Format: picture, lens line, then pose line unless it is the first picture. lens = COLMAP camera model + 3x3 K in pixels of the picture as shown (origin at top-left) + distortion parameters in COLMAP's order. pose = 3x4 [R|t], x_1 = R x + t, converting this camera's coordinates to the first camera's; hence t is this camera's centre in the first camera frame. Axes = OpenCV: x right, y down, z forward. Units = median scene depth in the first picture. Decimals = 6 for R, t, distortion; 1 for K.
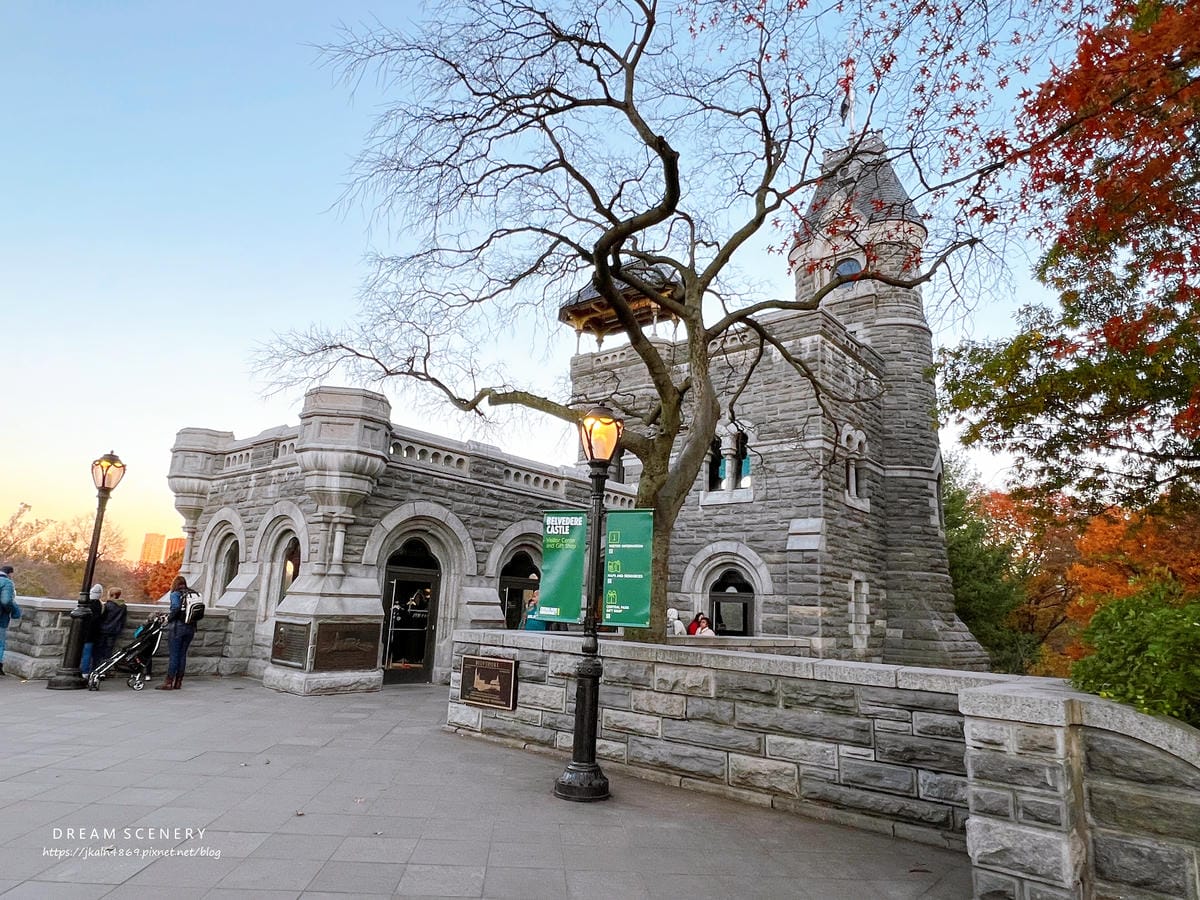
lens RADIAL K [[745.3, 0, 600.0], [0, 745.3, 450.0], [0, 0, 1]] dist [0.001540, 0.000067]
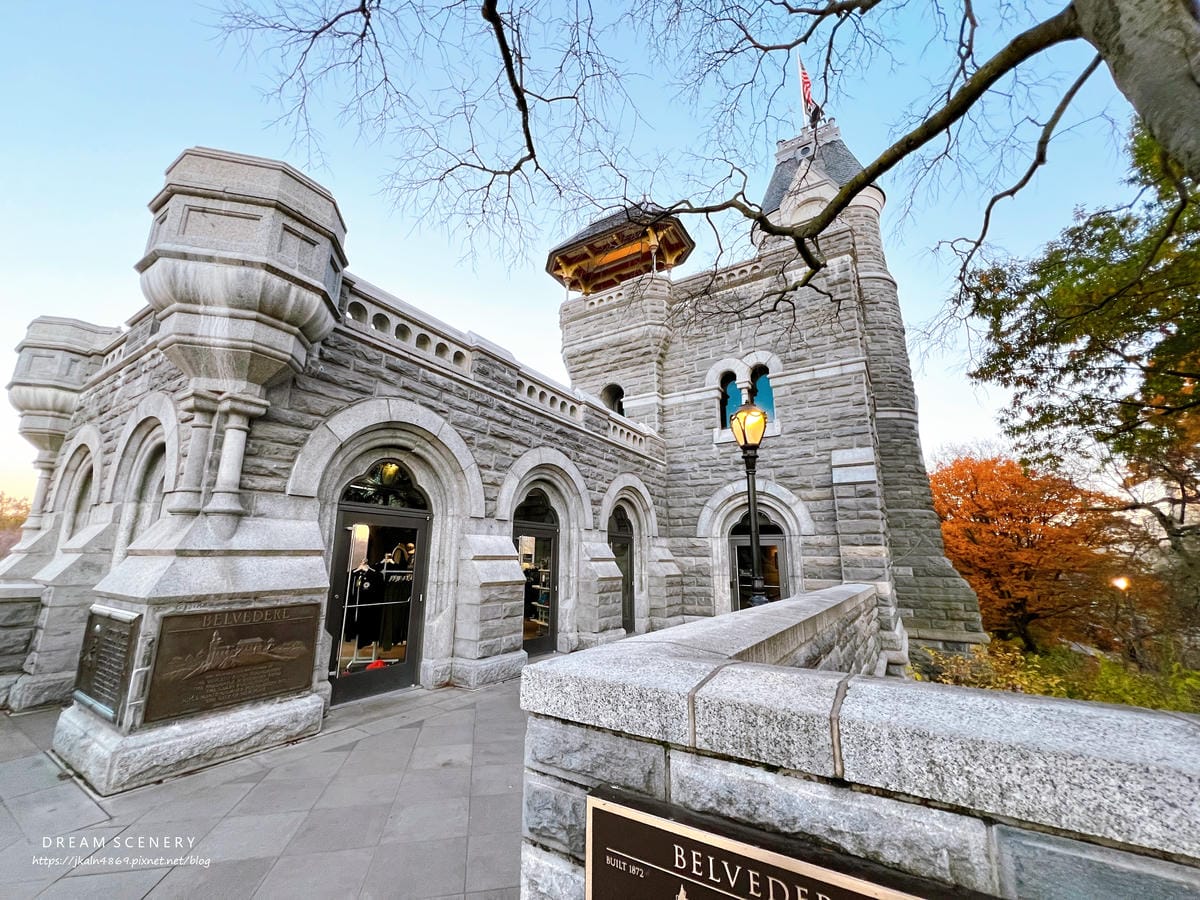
lens RADIAL K [[488.2, 0, 600.0], [0, 488.2, 450.0], [0, 0, 1]] dist [-0.001703, -0.000014]
pose [[0.989324, -0.007058, 0.145563, -0.124281], [0.007701, 0.999963, -0.003856, 0.106936], [-0.145530, 0.004936, 0.989341, 0.529789]]
